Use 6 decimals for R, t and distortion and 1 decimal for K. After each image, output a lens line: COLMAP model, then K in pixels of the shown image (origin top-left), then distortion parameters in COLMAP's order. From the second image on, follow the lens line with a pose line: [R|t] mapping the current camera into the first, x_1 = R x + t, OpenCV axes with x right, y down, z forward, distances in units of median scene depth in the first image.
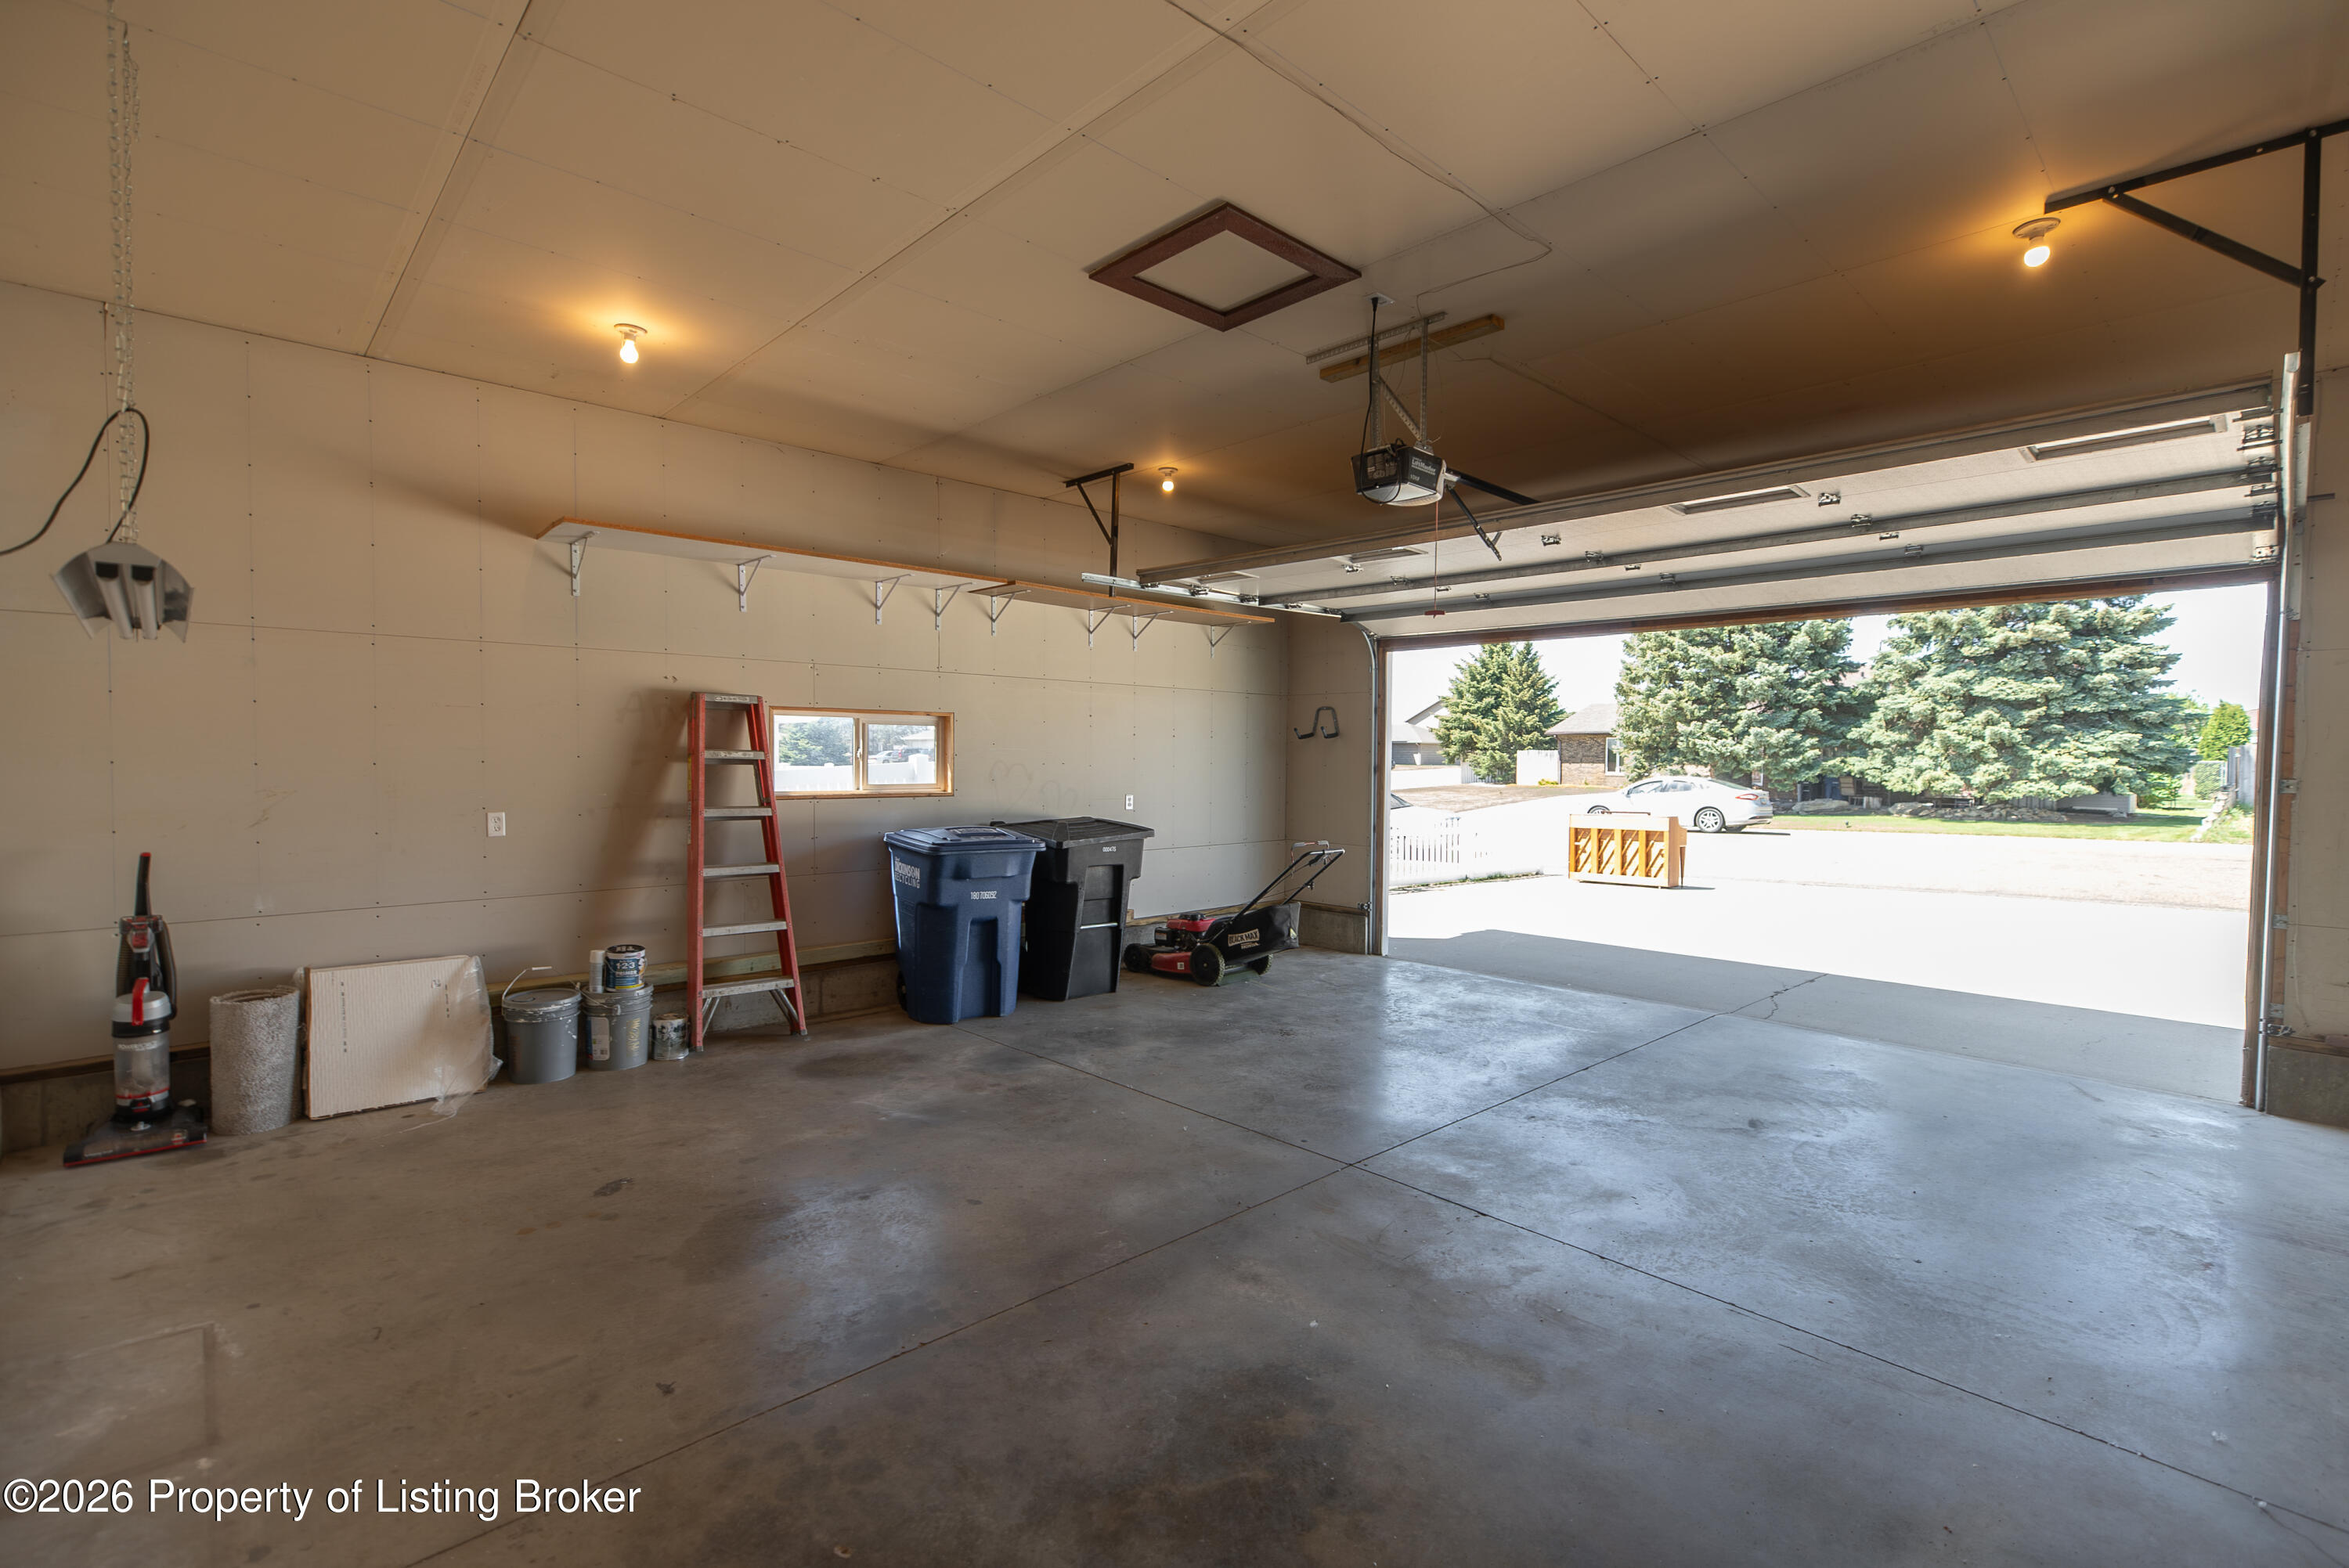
lens RADIAL K [[1062.9, 0, 1171.2], [0, 1062.9, 781.4], [0, 0, 1]] dist [-0.010687, 0.000833]
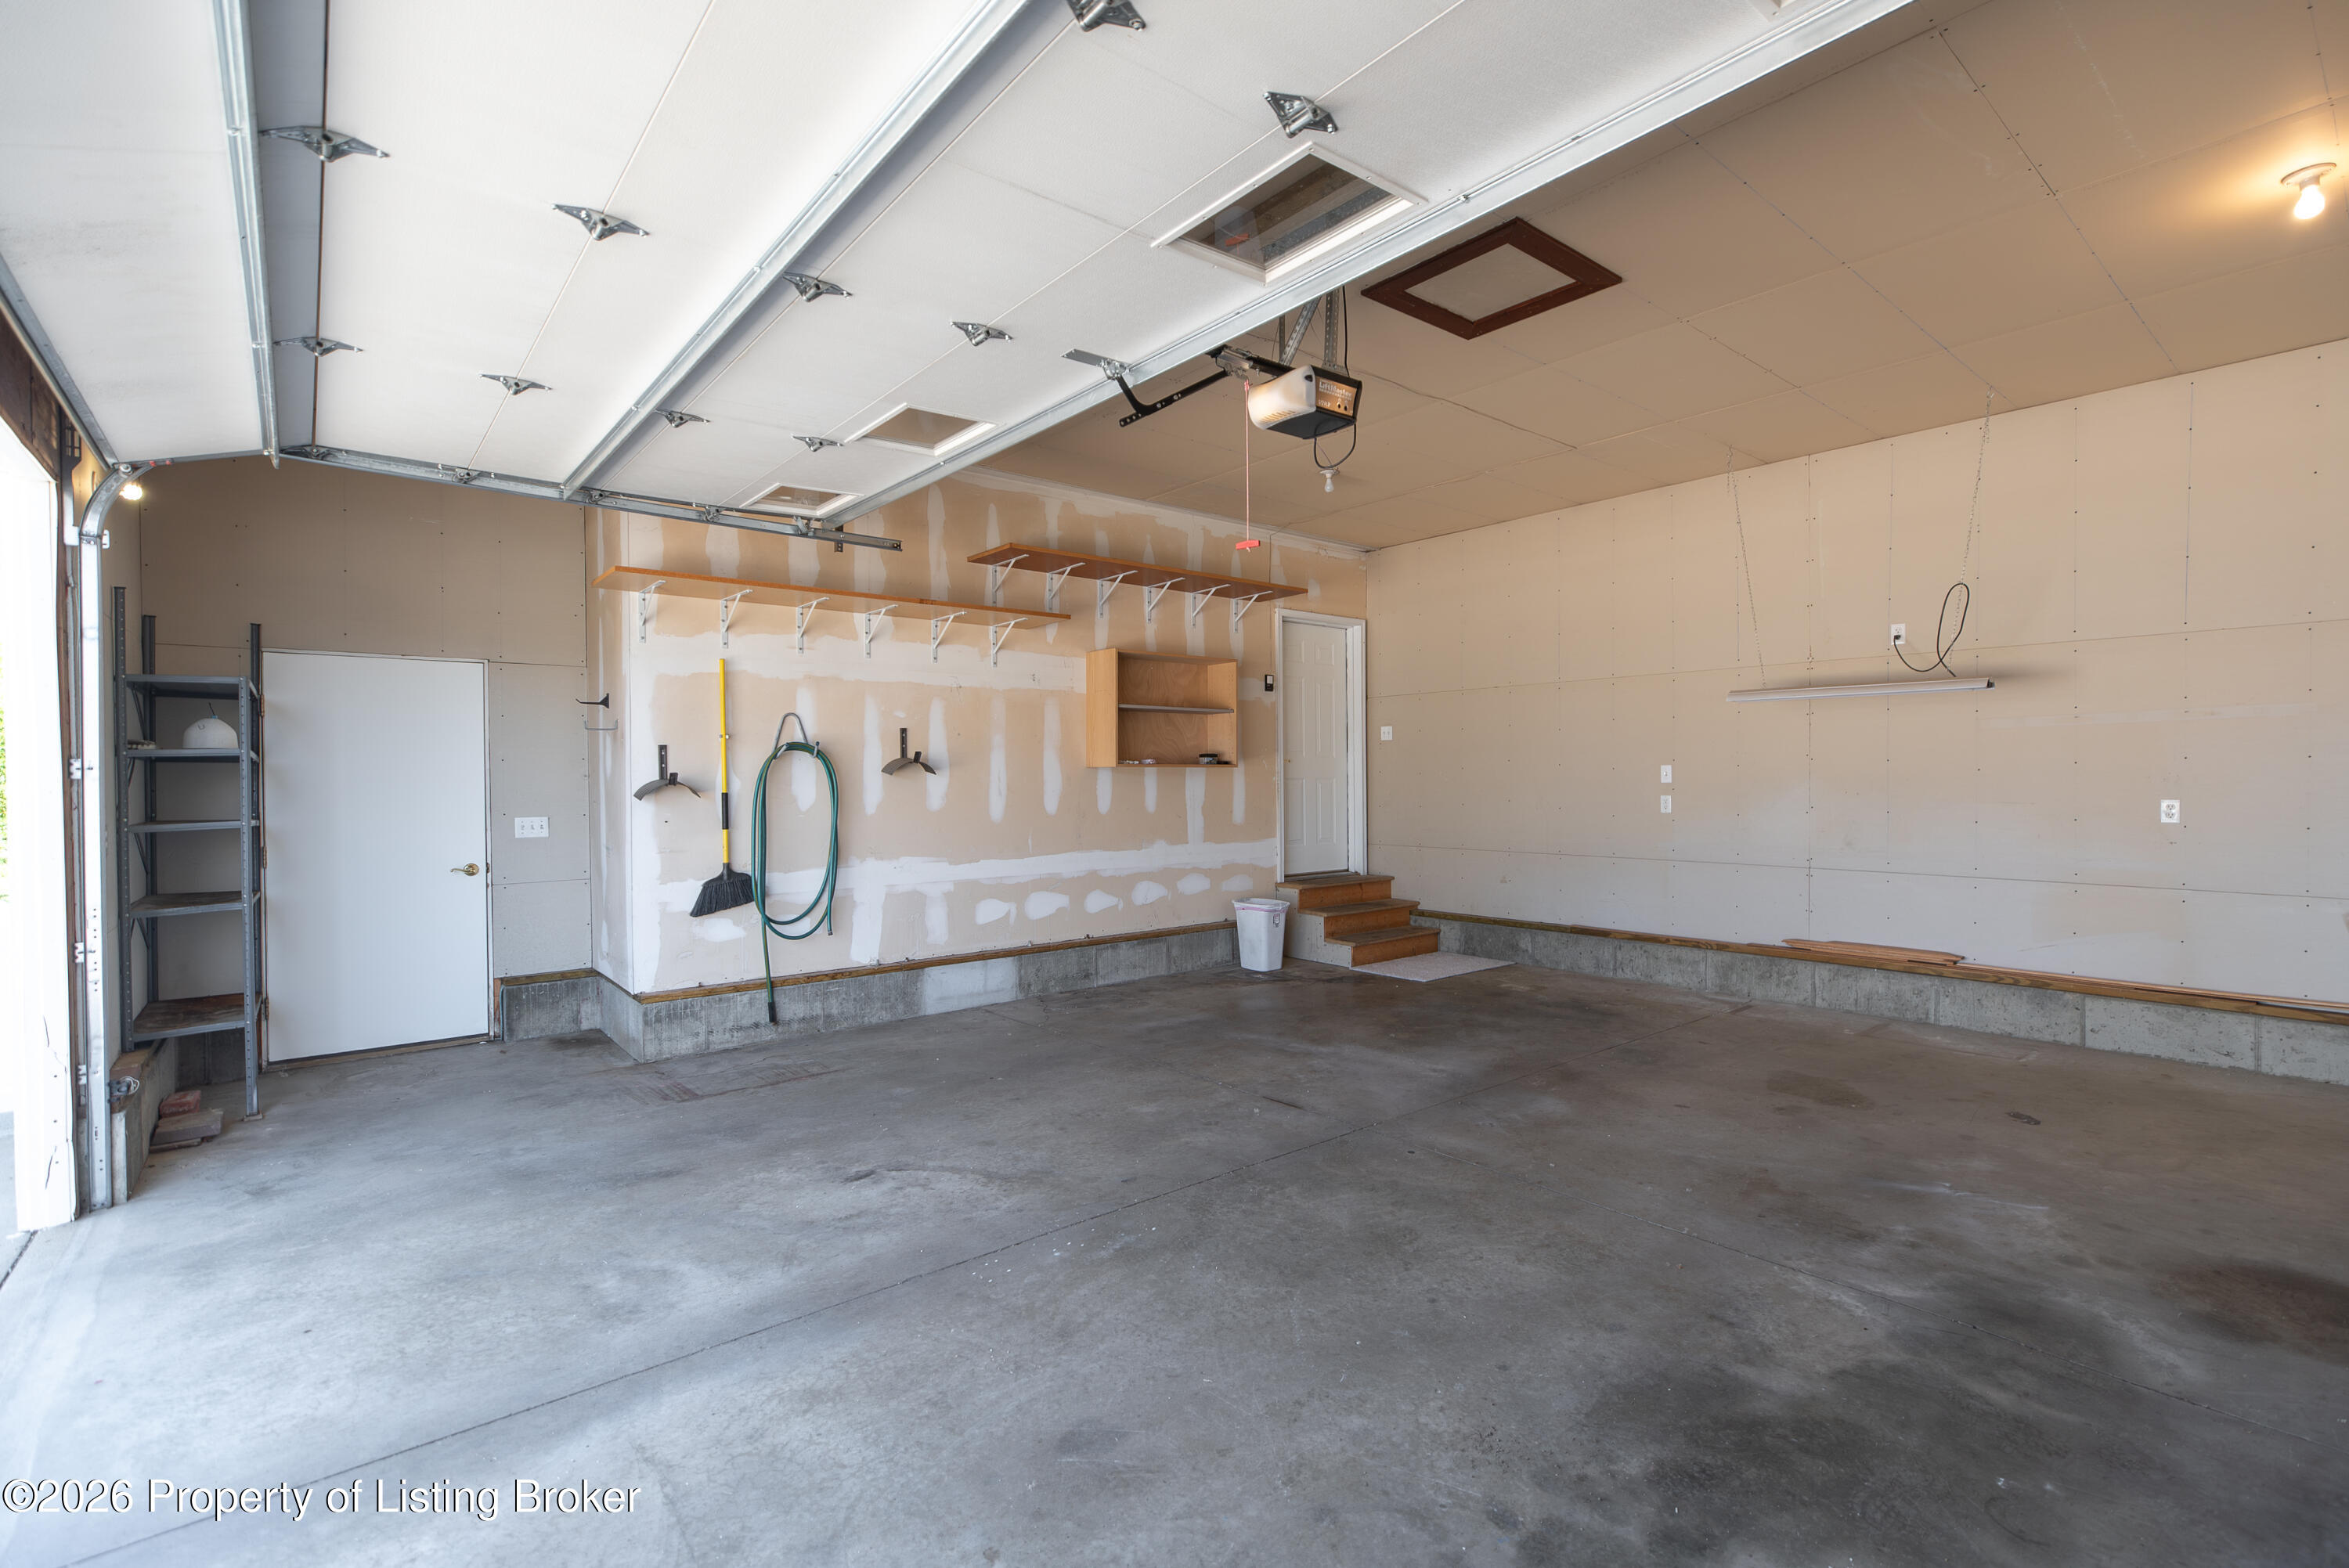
lens RADIAL K [[1062.9, 0, 1171.2], [0, 1062.9, 781.4], [0, 0, 1]] dist [-0.010687, 0.000833]
pose [[-0.997790, -0.001237, 0.066431, 0.233434], [0.000789, 0.999535, 0.030473, -0.009071], [-0.066438, 0.030458, -0.997326, 1.646554]]
